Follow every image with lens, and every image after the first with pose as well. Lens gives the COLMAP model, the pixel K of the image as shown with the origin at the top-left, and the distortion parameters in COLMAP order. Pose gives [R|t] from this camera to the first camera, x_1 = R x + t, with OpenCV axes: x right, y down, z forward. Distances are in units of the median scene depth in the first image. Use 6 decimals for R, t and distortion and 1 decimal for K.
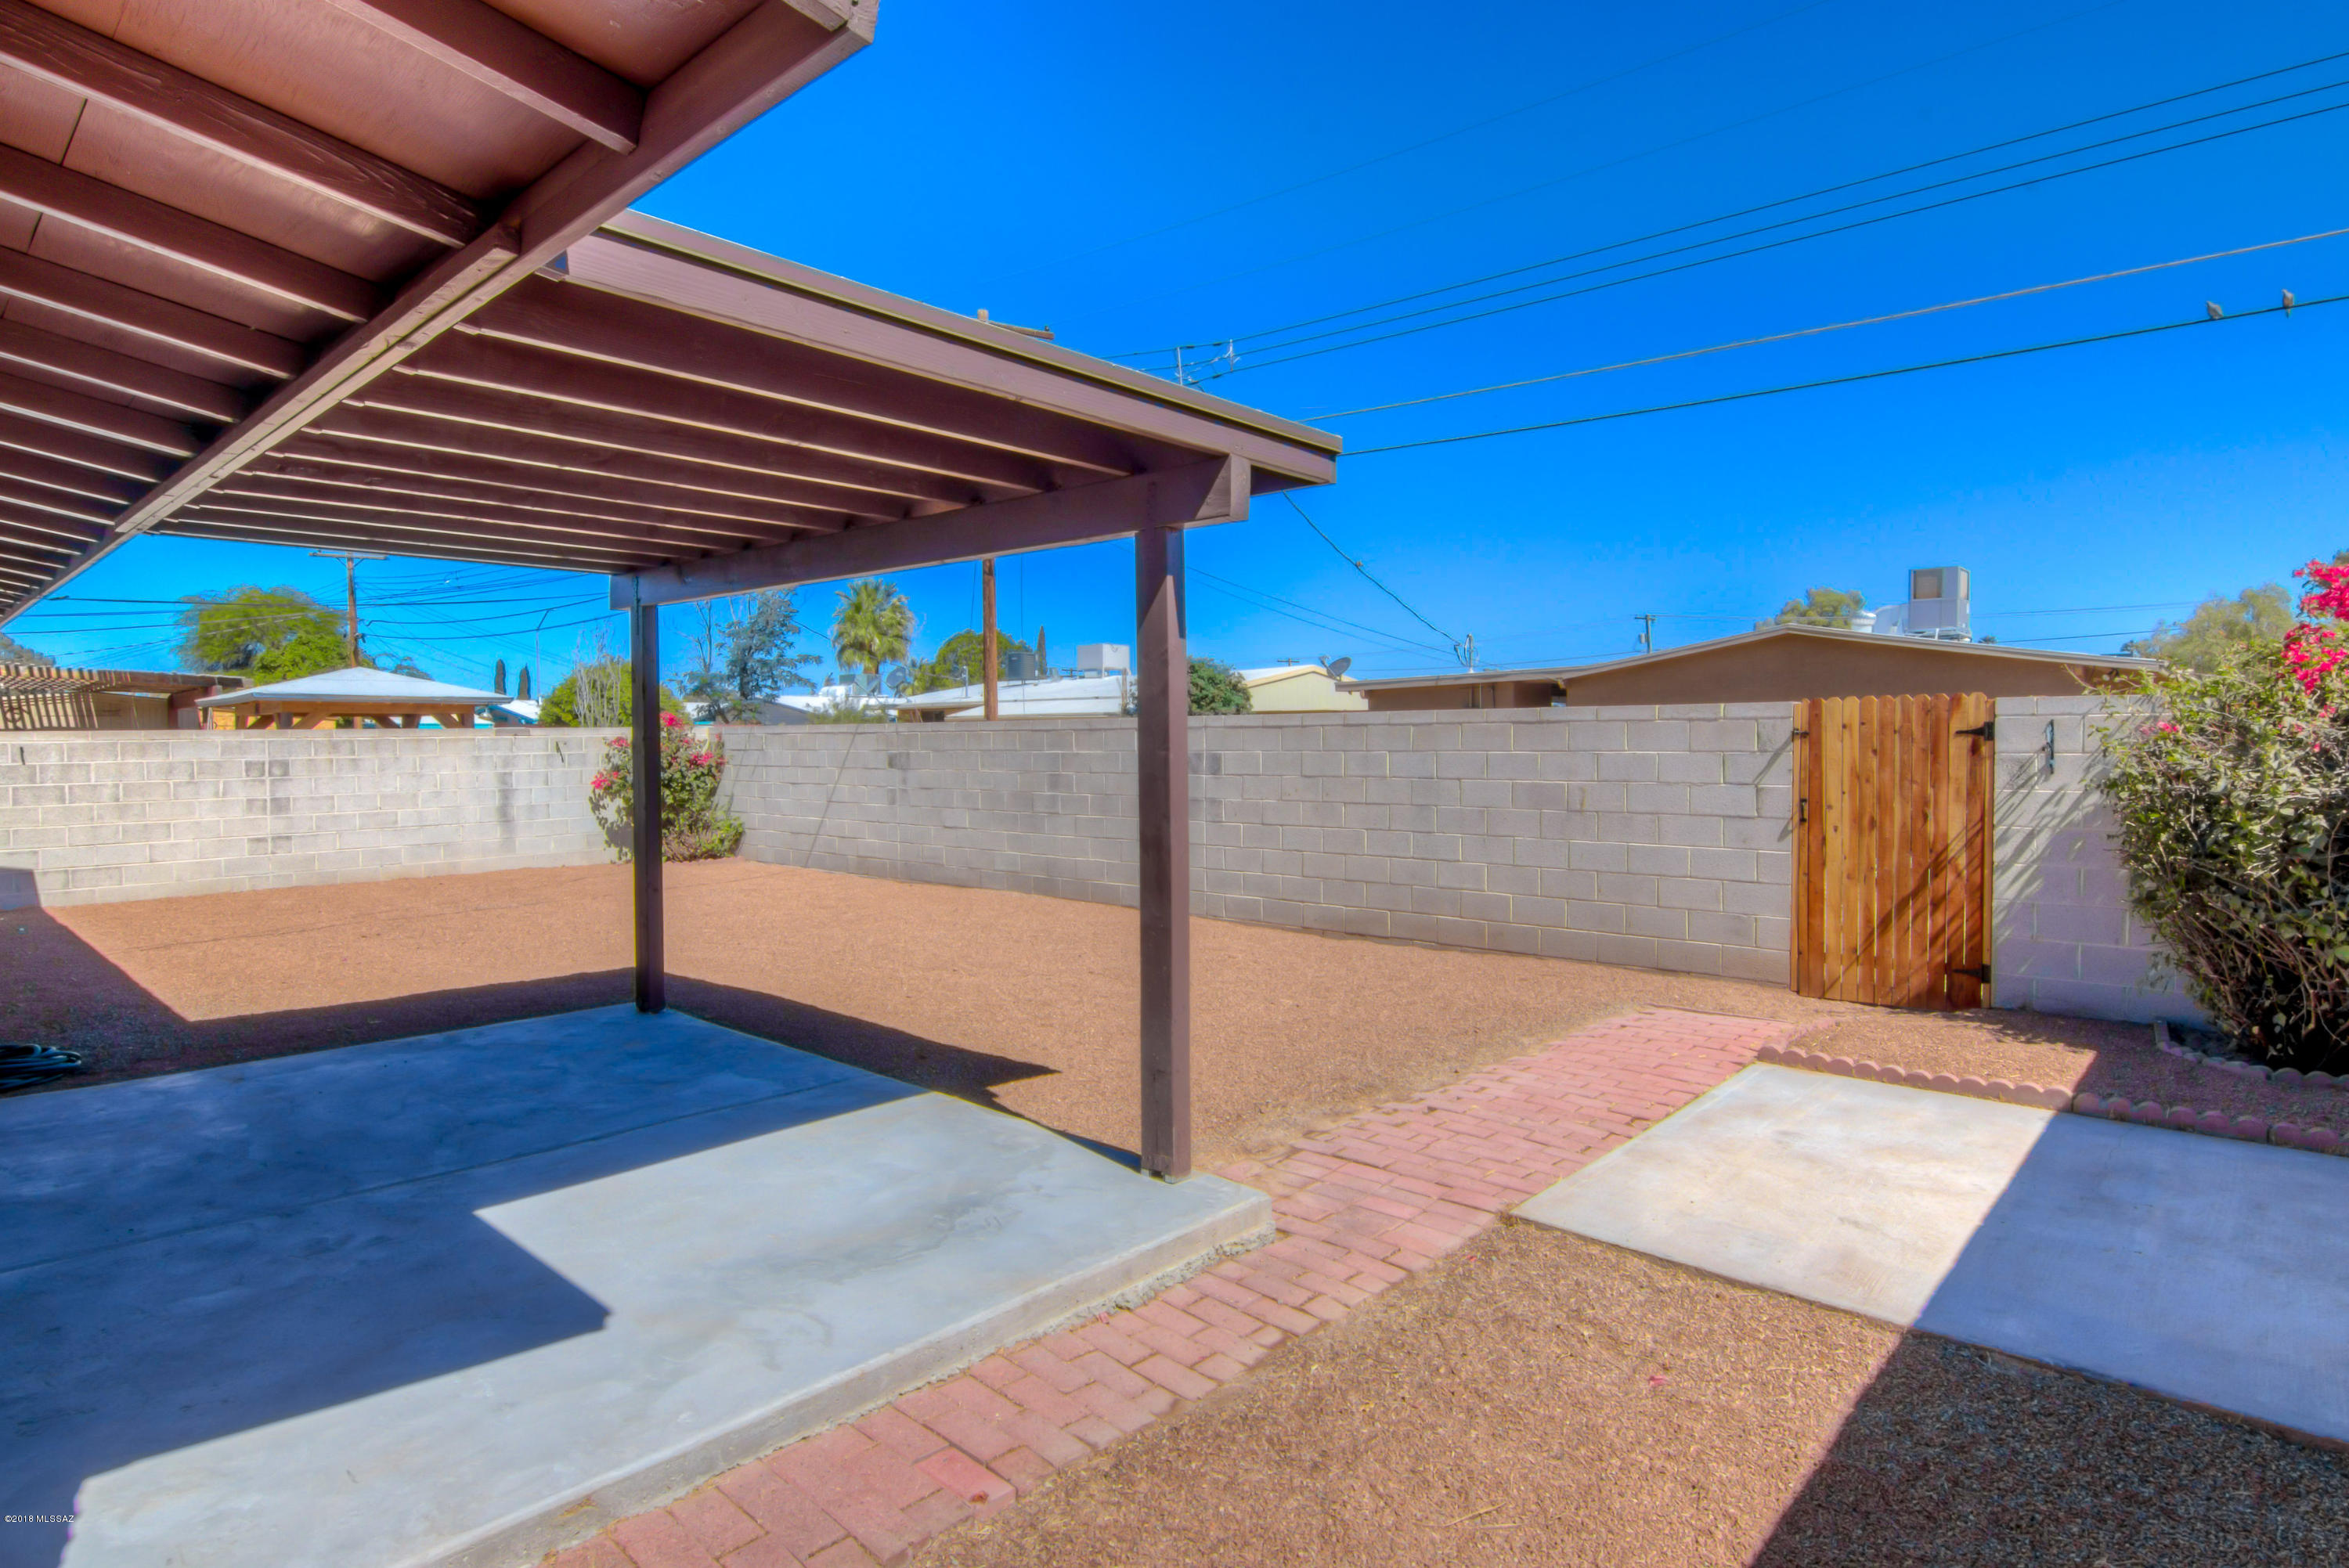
lens RADIAL K [[1216.1, 0, 1177.3], [0, 1216.1, 749.0], [0, 0, 1]] dist [-0.001249, -0.011312]
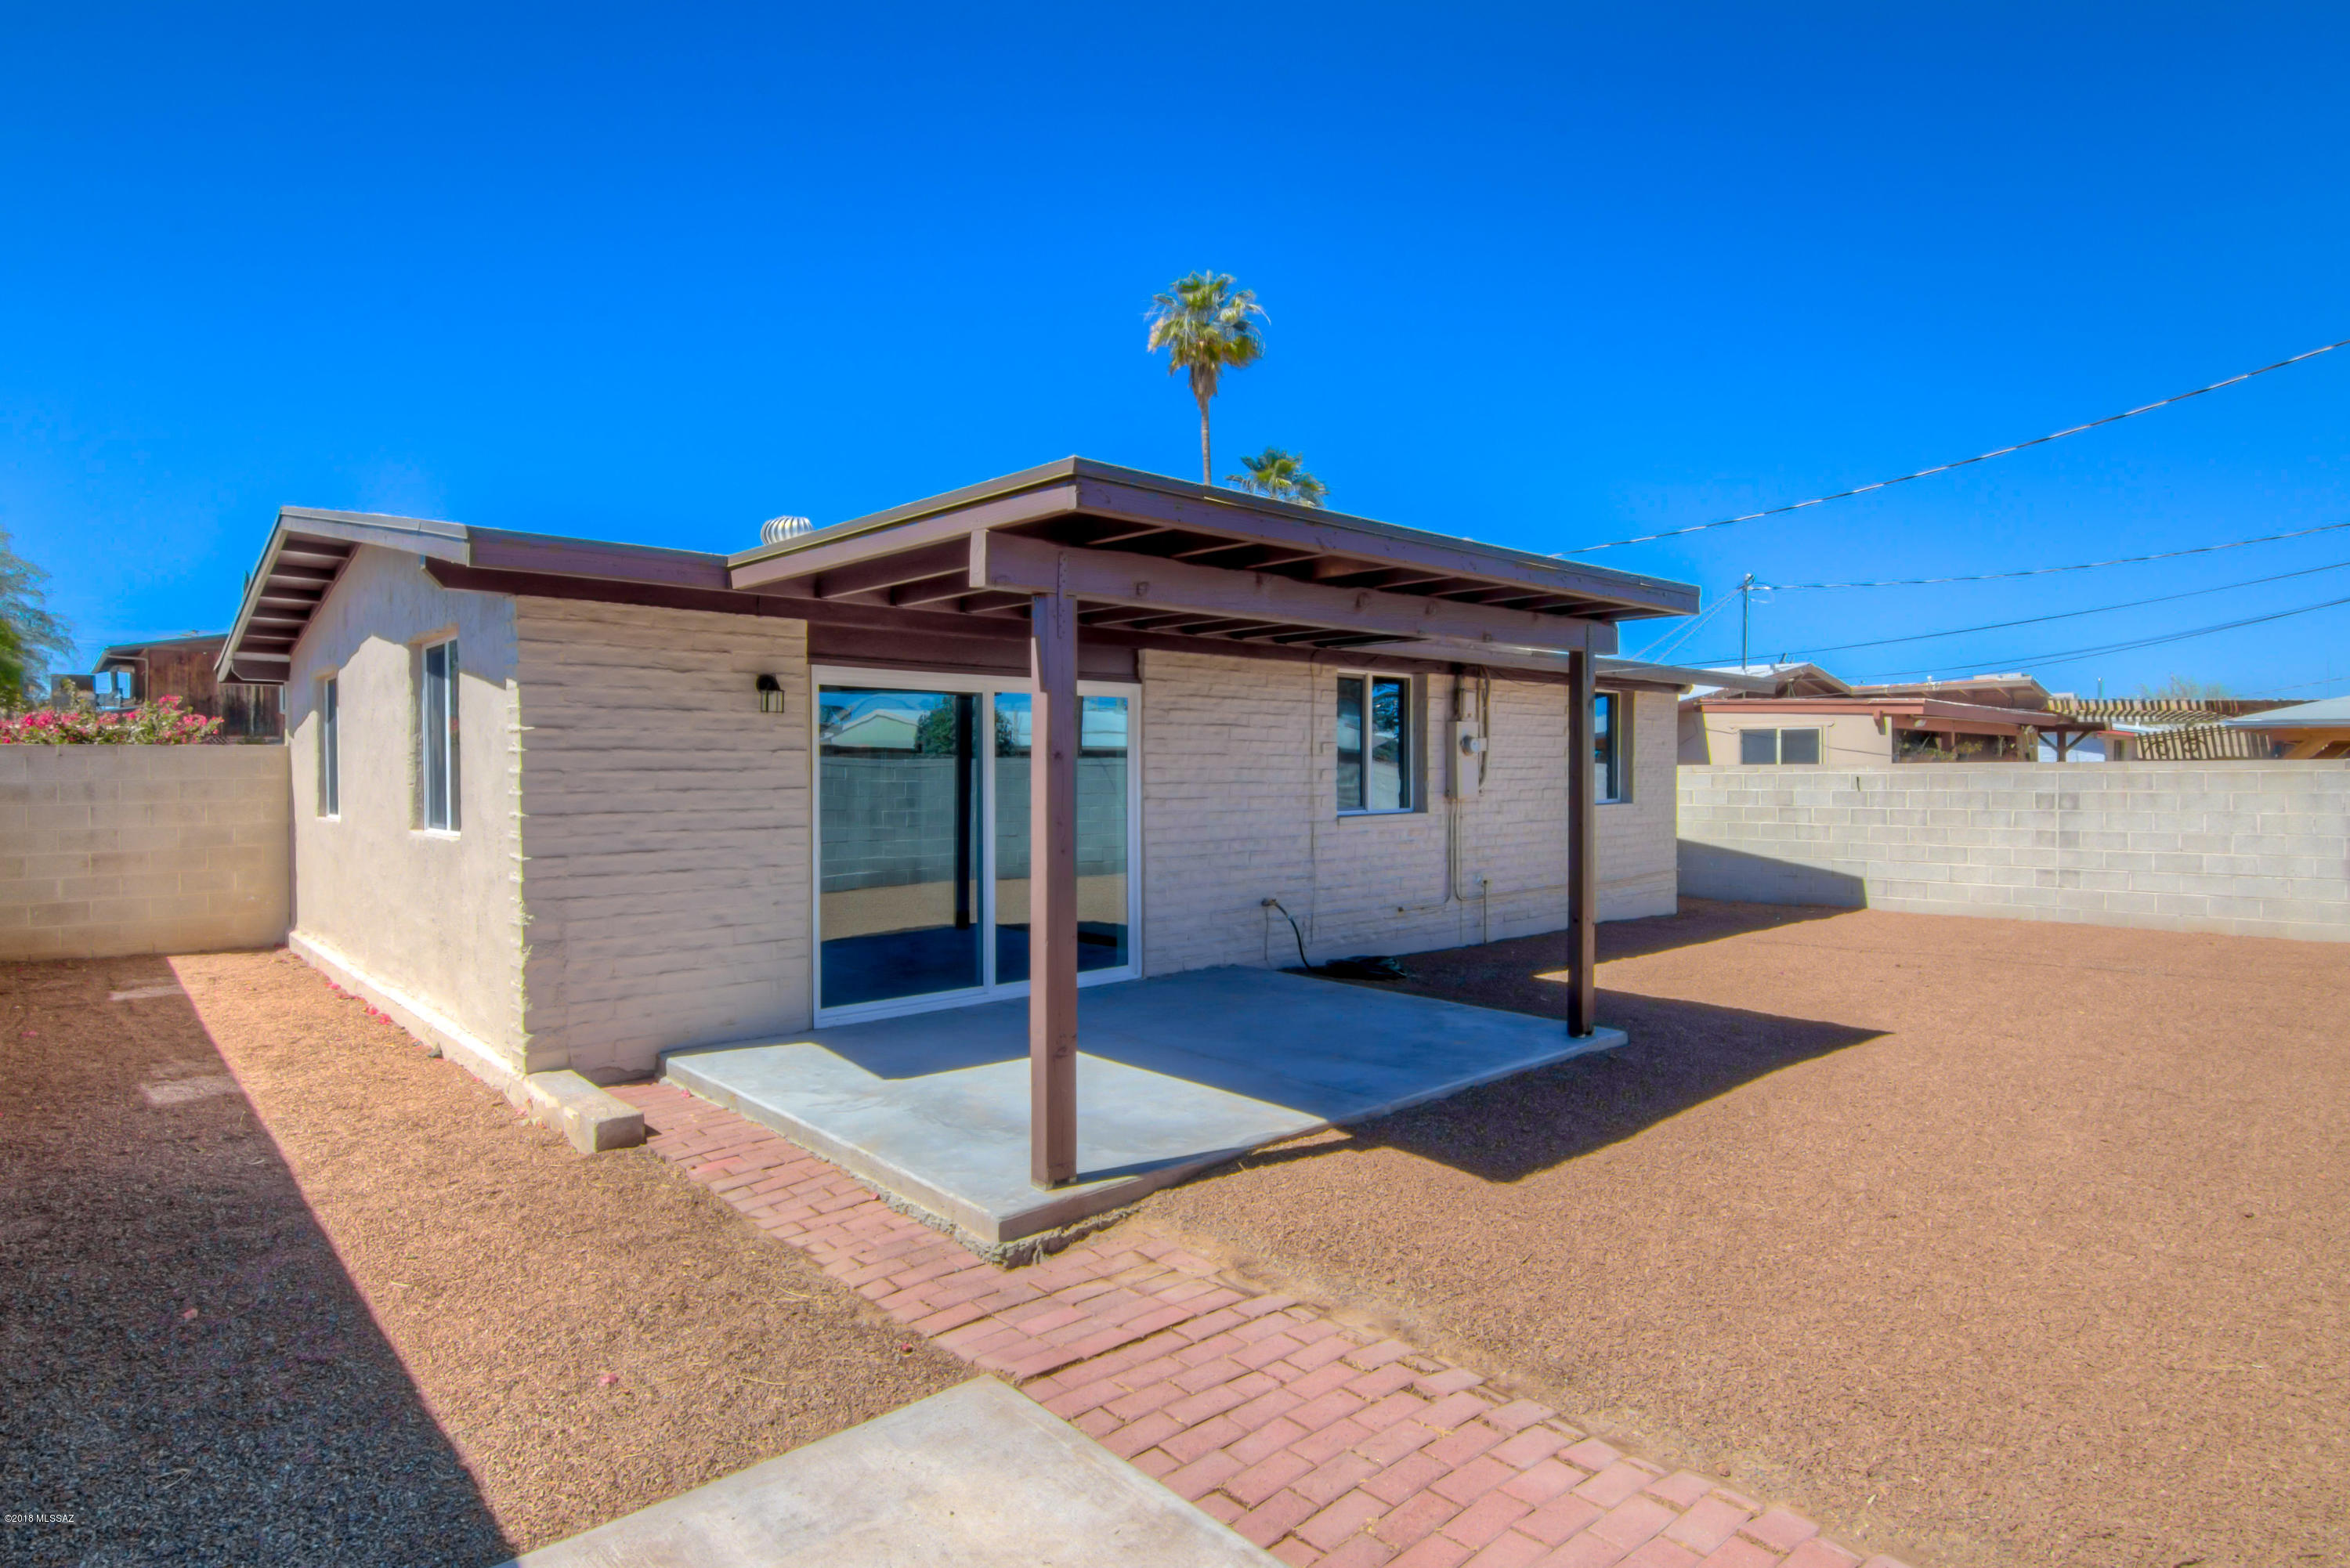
lens RADIAL K [[1248.0, 0, 1170.9], [0, 1248.0, 731.2], [0, 0, 1]] dist [-0.001376, -0.011492]
pose [[-0.084540, -0.024689, -0.996114, 0.355693], [-0.010973, 0.999655, -0.023845, -0.009601], [0.996360, 0.008914, -0.084782, 0.382779]]
